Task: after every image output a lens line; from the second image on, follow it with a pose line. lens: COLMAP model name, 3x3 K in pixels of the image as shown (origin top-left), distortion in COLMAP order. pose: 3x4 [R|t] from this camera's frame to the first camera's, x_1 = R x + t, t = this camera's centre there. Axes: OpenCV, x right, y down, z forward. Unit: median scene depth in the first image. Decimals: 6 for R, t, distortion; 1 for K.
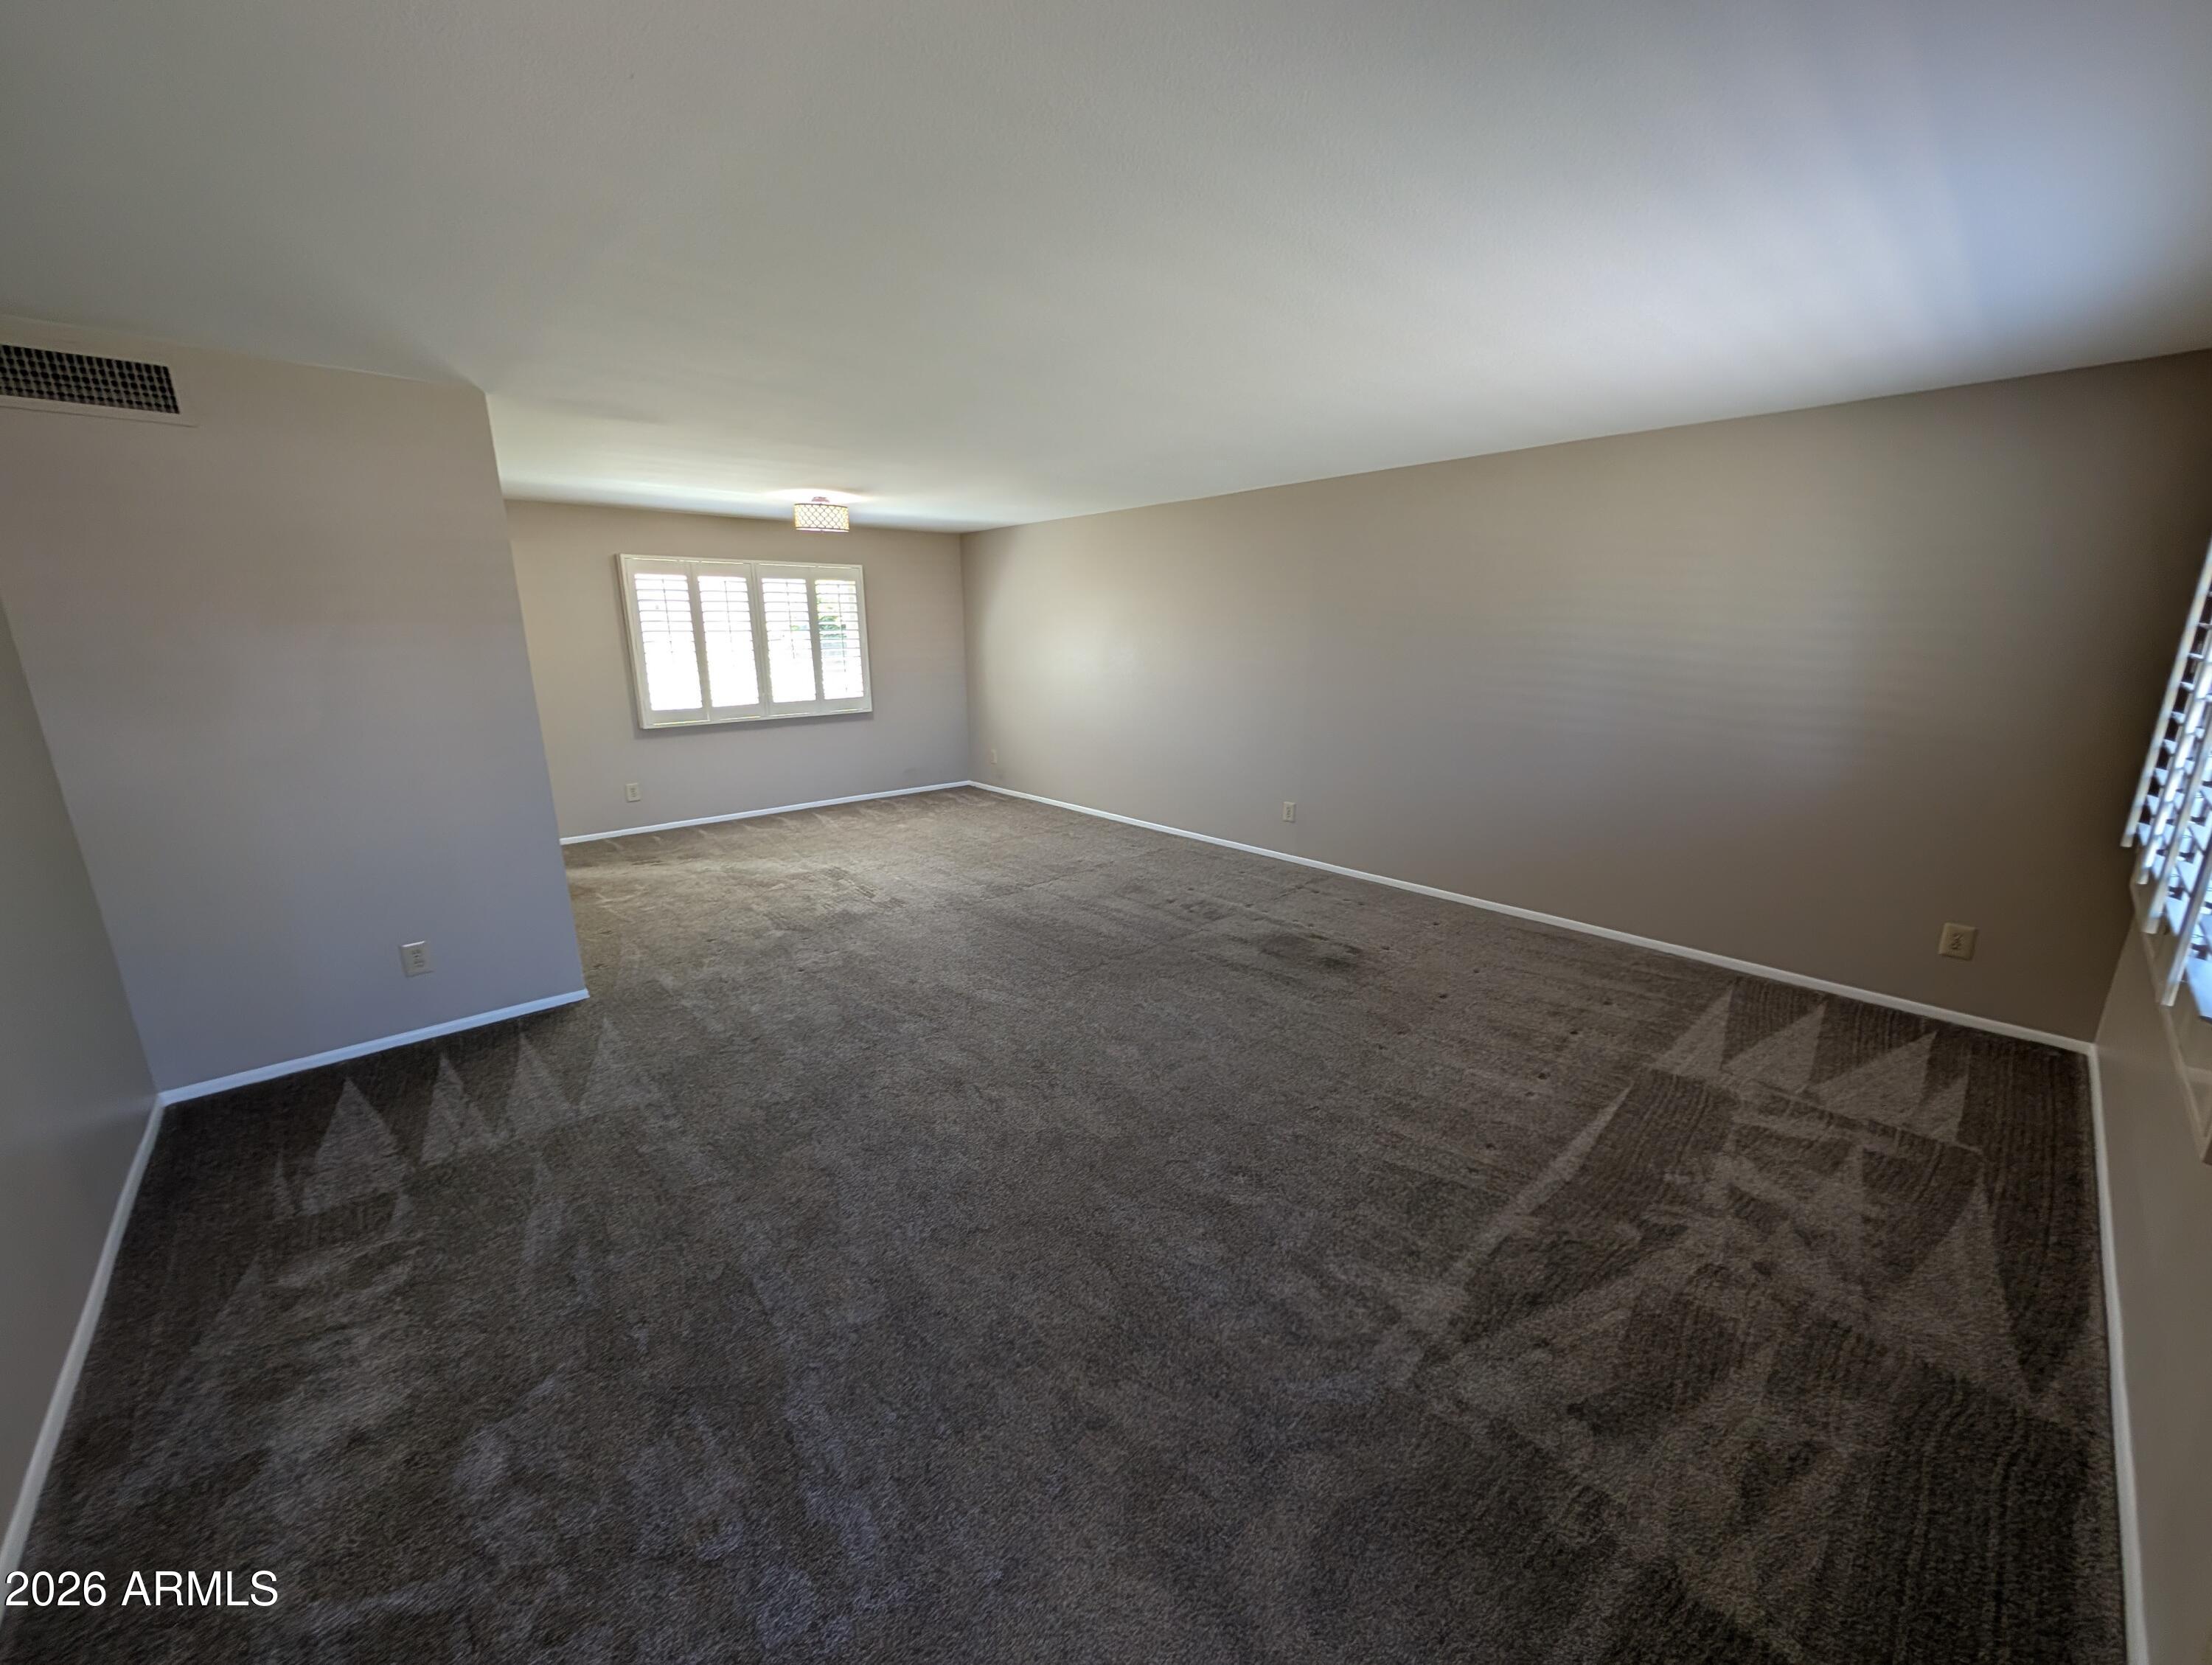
lens RADIAL K [[839.3, 0, 1101.9], [0, 839.3, 850.3], [0, 0, 1]] dist [0.001001, 0.000256]
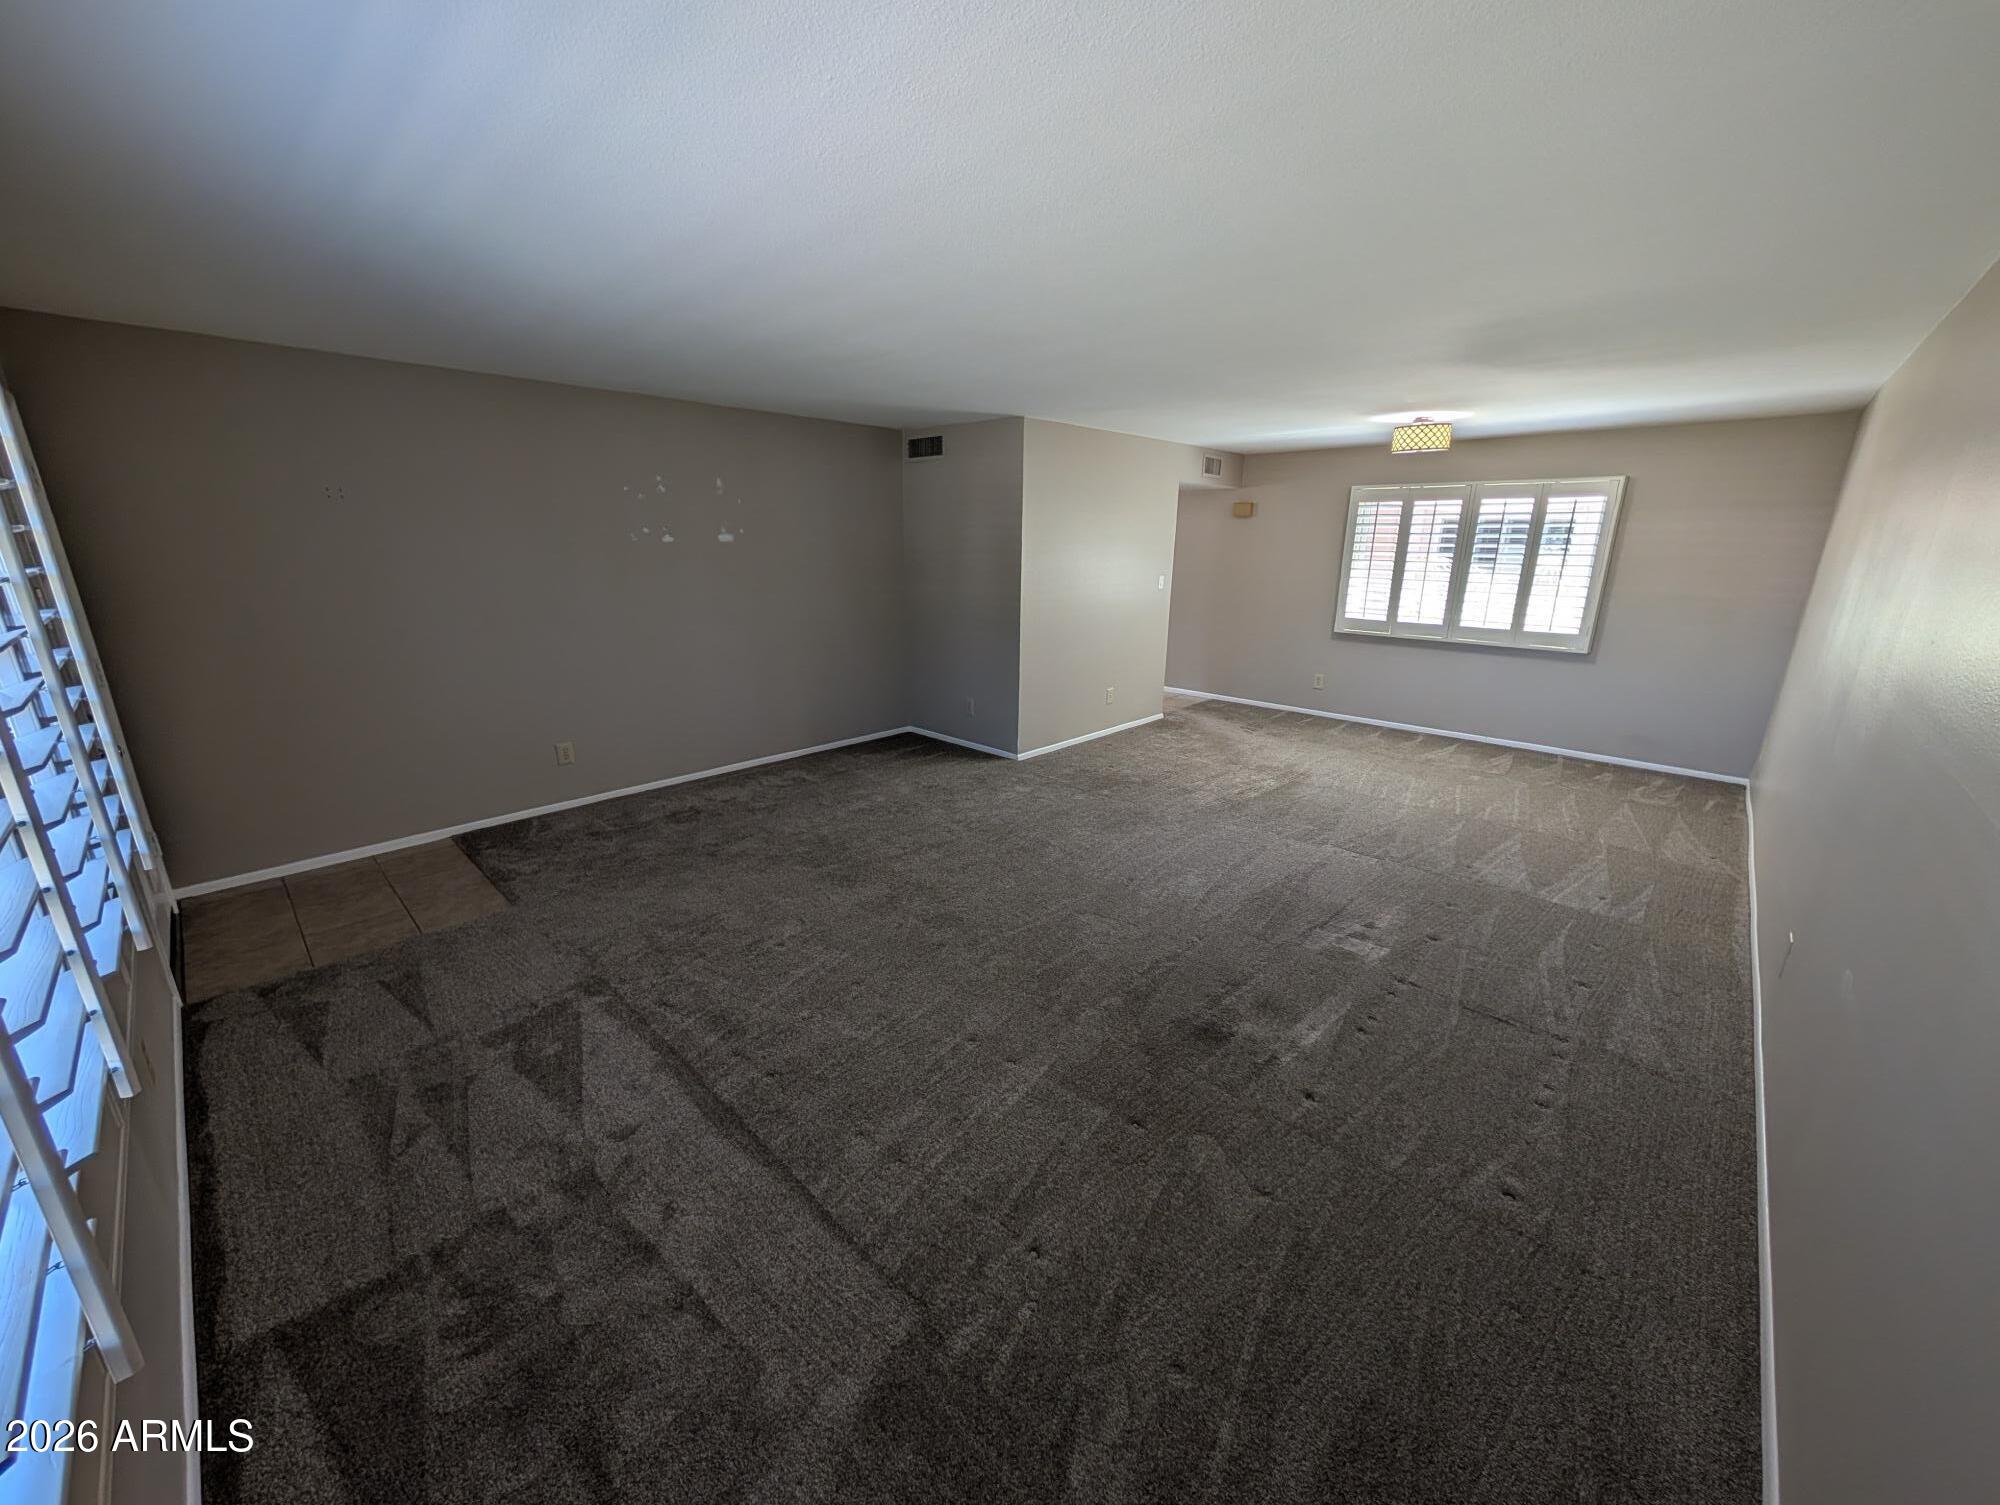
lens RADIAL K [[758.8, 0, 995.4], [0, 758.8, 748.4], [0, 0, 1]] dist [0.001001, 0.000256]
pose [[0.080694, 0.267166, -0.960266, 0.482346], [-0.268842, 0.933536, 0.237137, -0.112559], [0.959798, 0.239024, 0.147156, 0.401599]]
